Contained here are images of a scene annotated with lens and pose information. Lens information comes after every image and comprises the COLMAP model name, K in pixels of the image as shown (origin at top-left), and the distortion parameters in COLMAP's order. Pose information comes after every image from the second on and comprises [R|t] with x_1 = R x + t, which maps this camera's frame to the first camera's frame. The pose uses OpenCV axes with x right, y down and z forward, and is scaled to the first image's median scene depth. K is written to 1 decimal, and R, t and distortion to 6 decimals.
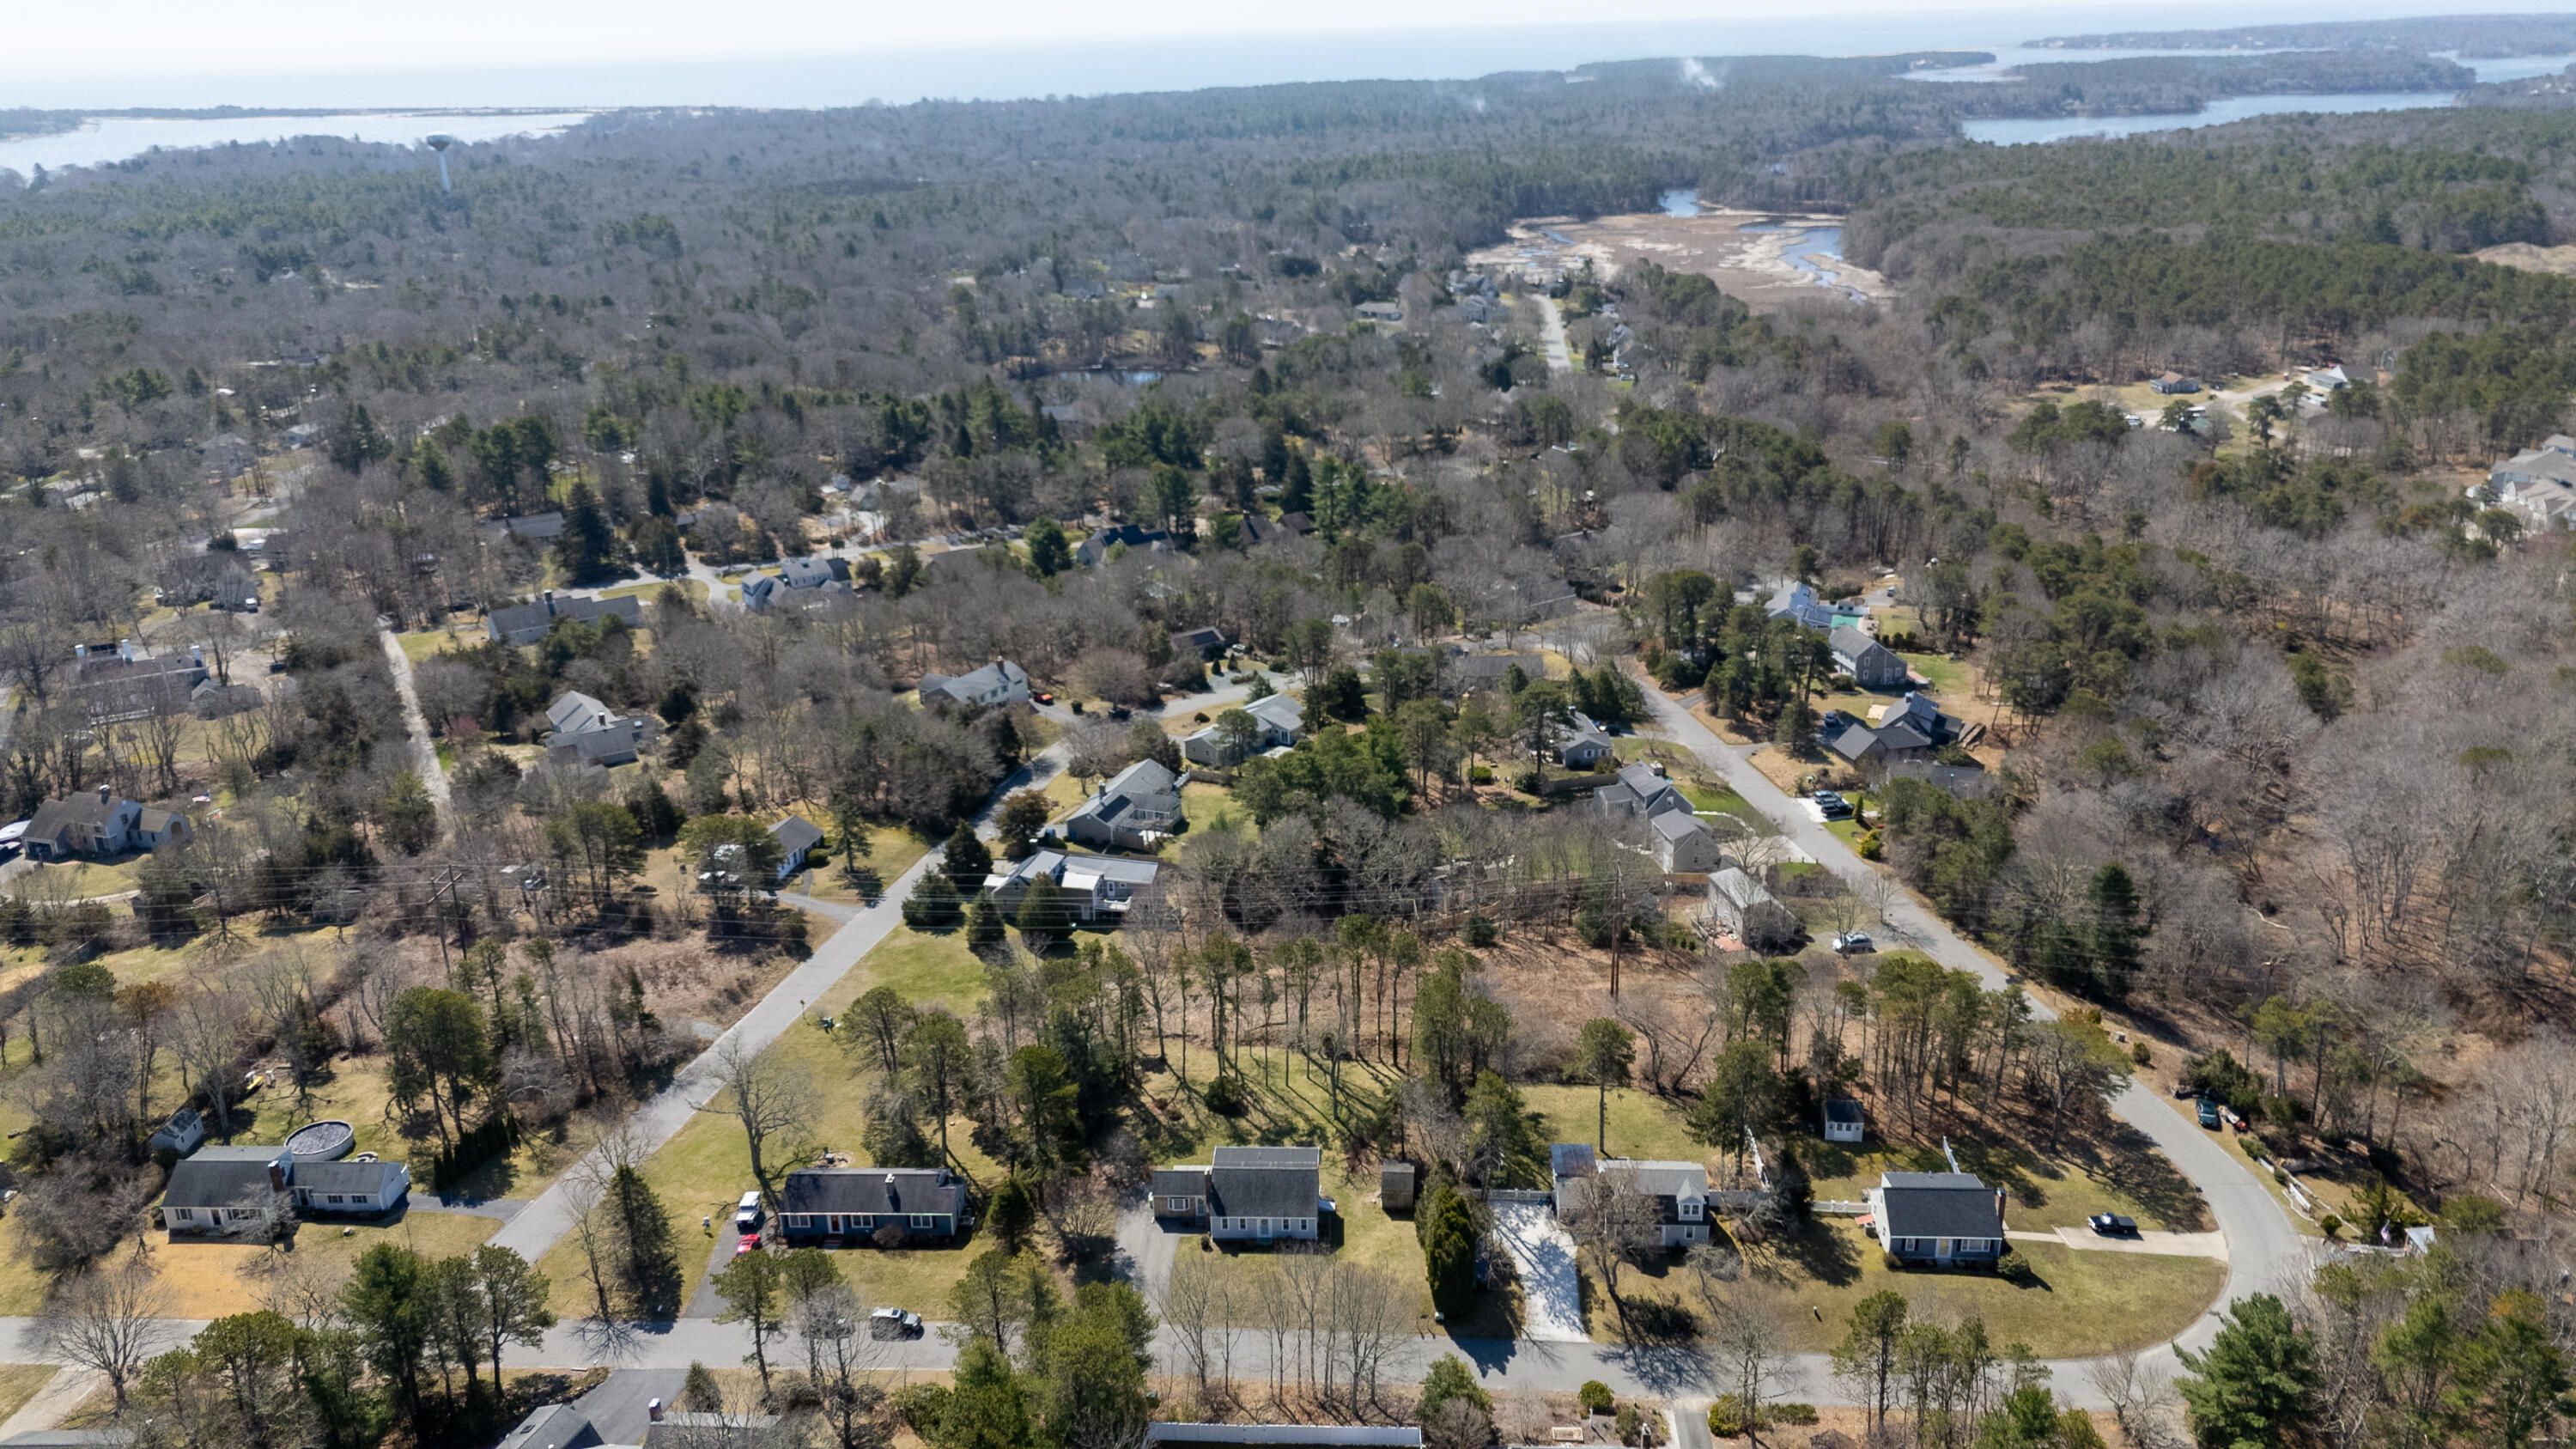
lens RADIAL K [[1889.8, 0, 1292.5], [0, 1889.8, 715.8], [0, 0, 1]] dist [0.083898, -0.084653]
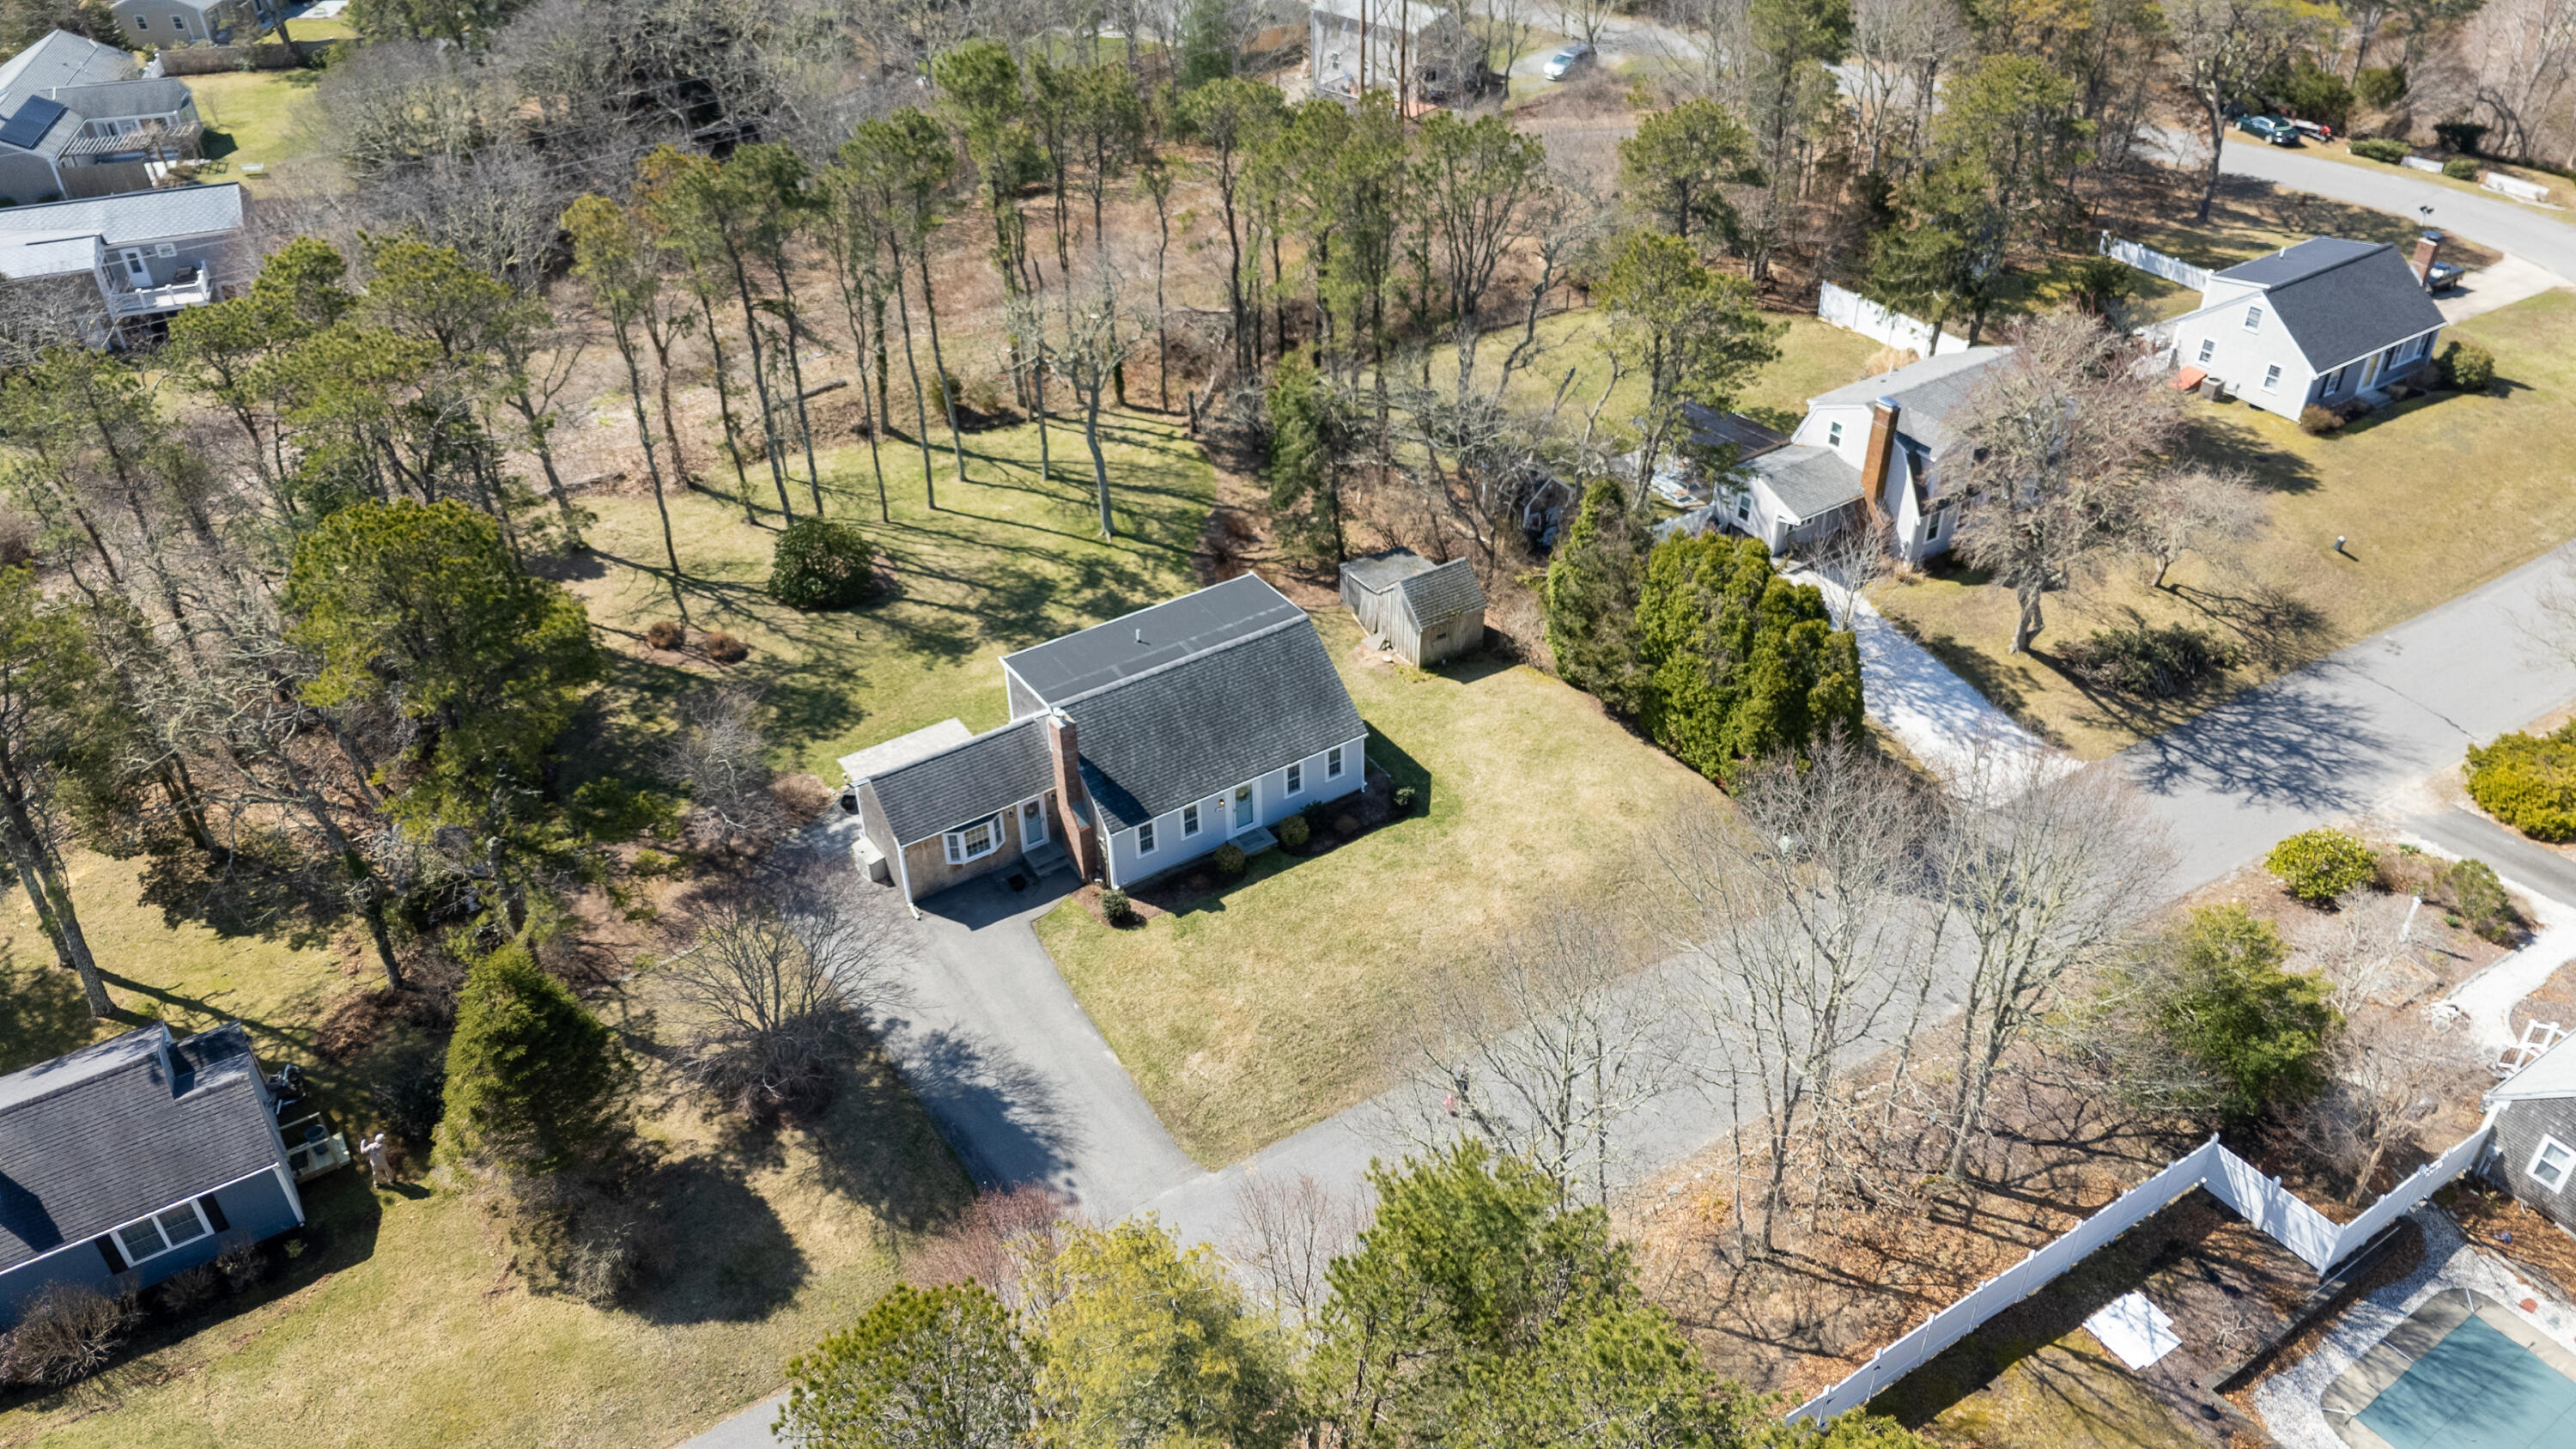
lens RADIAL K [[1889.8, 0, 1292.5], [0, 1889.8, 715.8], [0, 0, 1]] dist [0.083898, -0.084653]
pose [[0.819415, -0.329678, 0.468905, -0.114588], [0.199465, 0.930920, 0.305945, 0.099495], [-0.537376, -0.157166, 0.828568, 0.479085]]
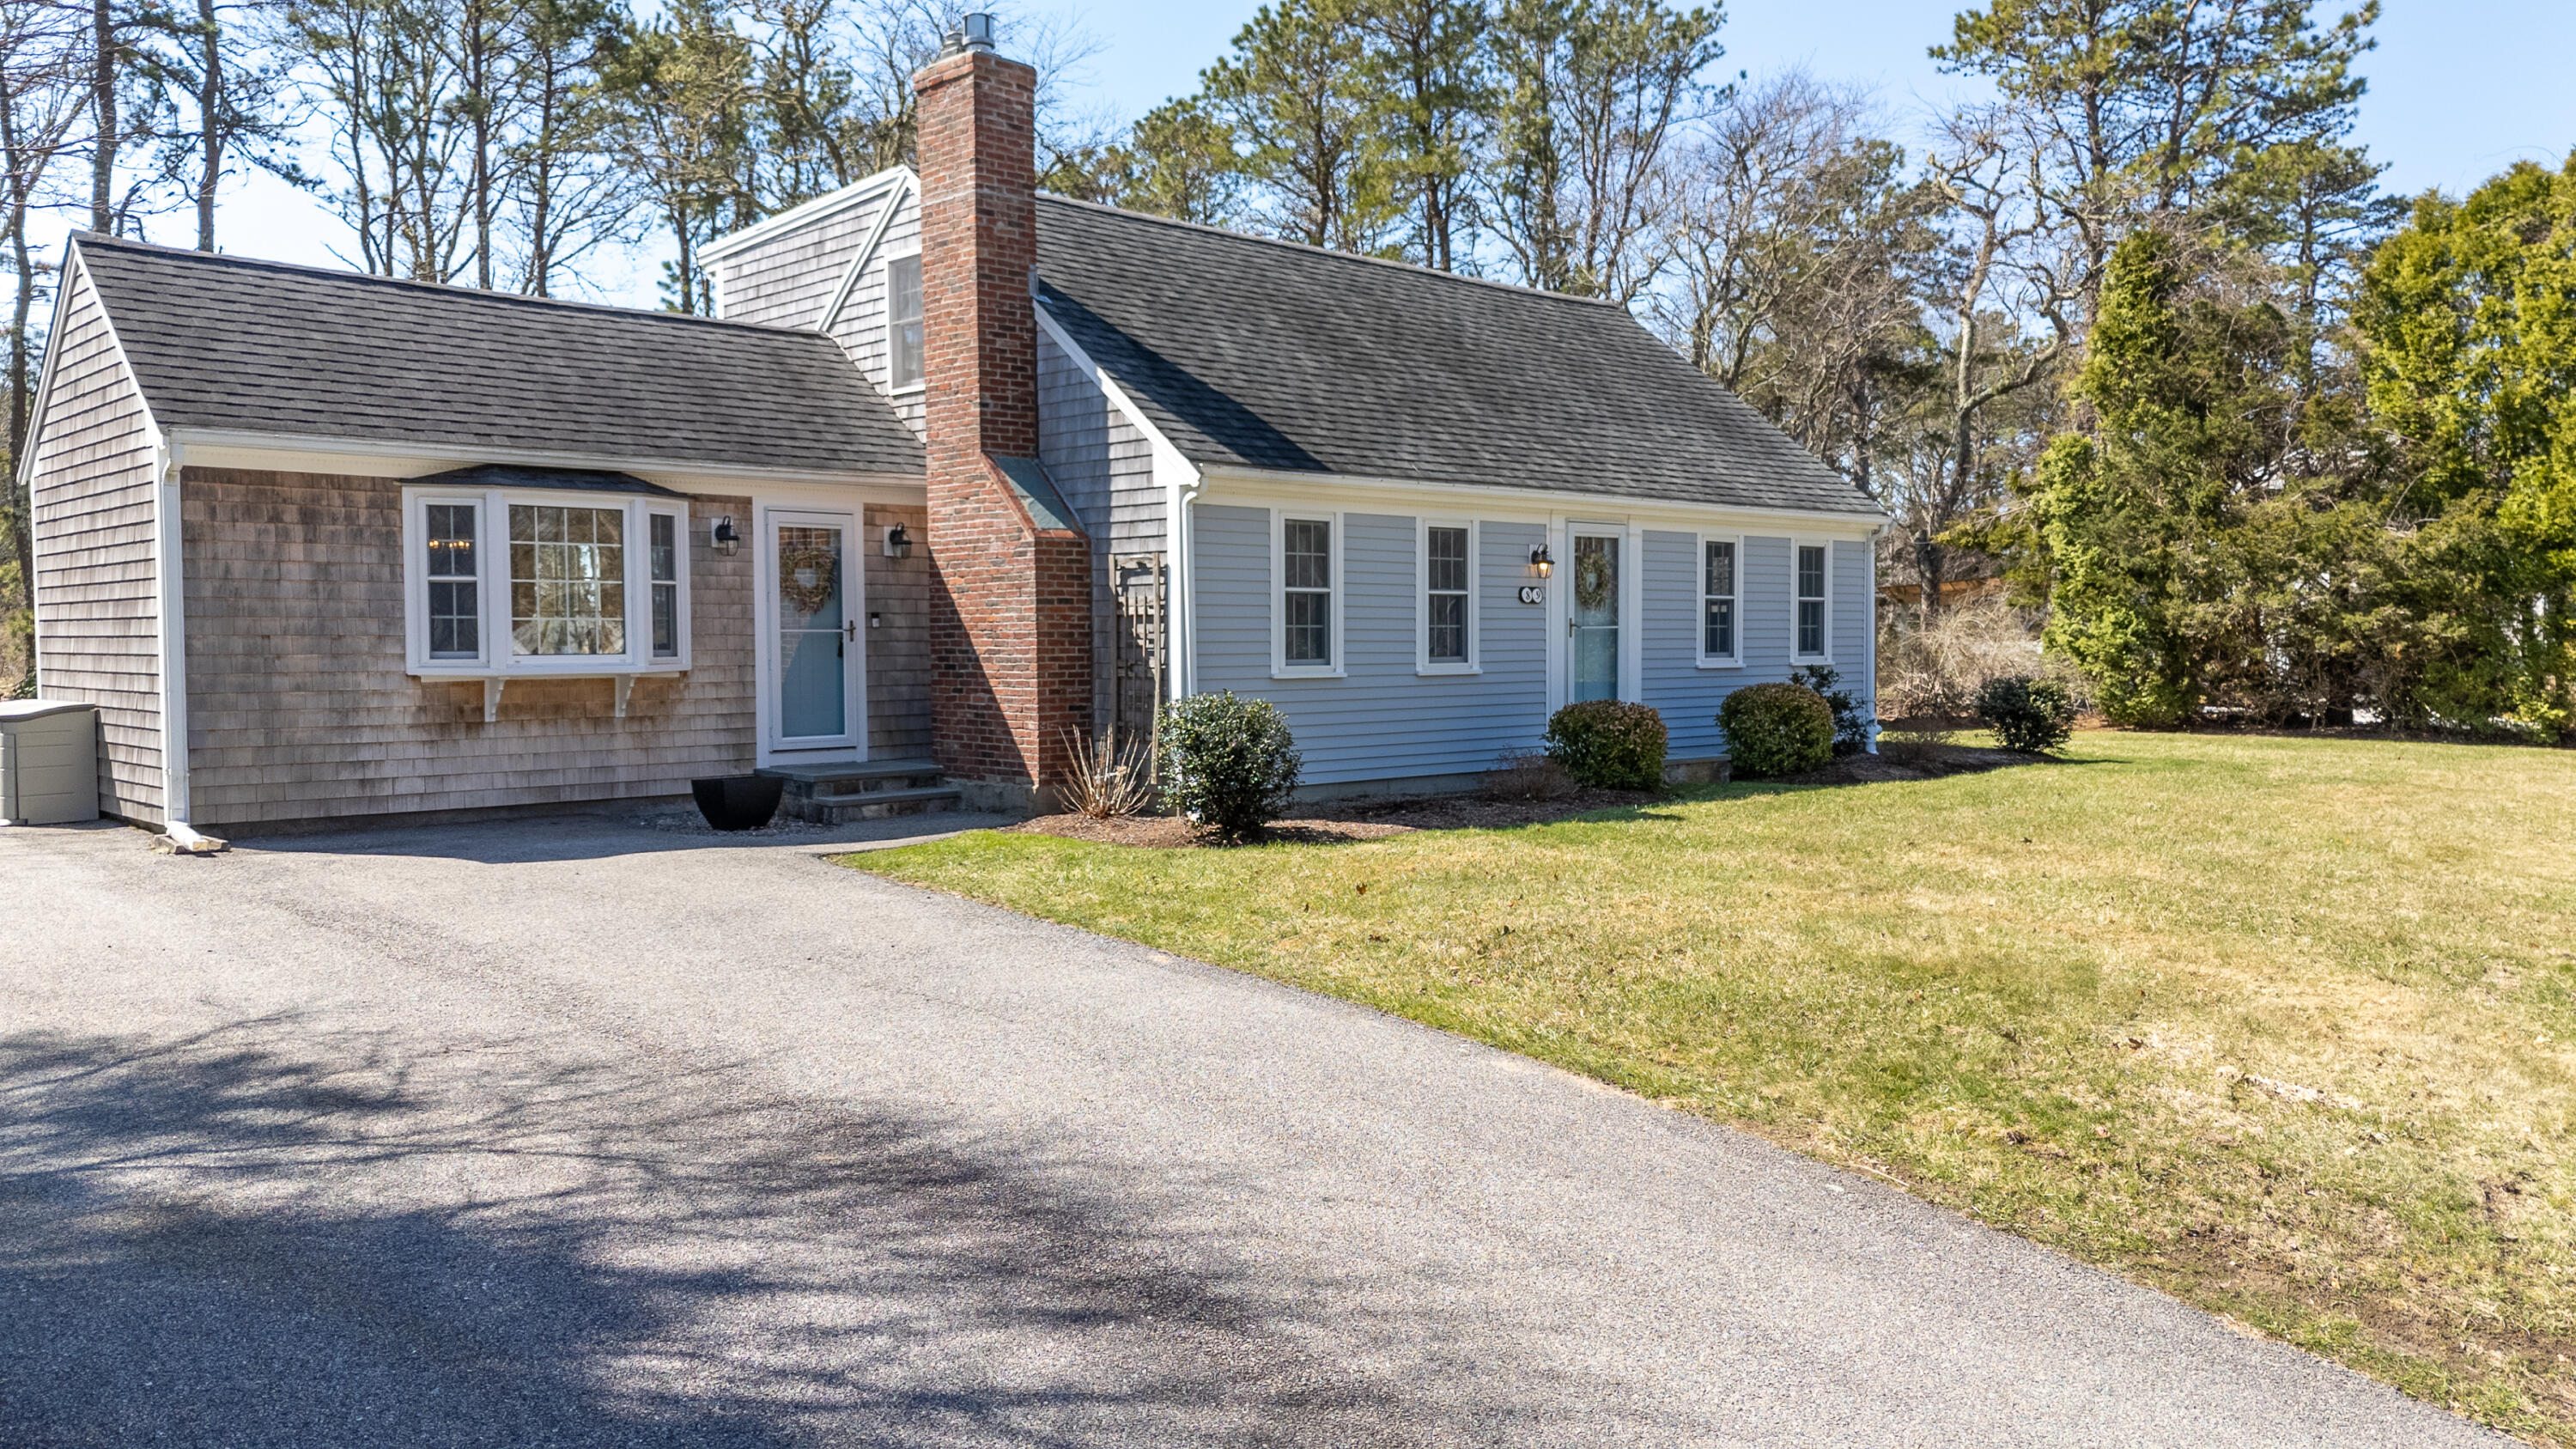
lens RADIAL K [[1897.1, 0, 1290.2], [0, 1897.1, 708.3], [0, 0, 1]] dist [0.053689, -0.019976]
pose [[0.694449, -0.019197, 0.719286, -0.065796], [0.243340, 0.947009, -0.209663, 0.197100], [-0.677145, 0.320631, 0.662321, 0.644791]]
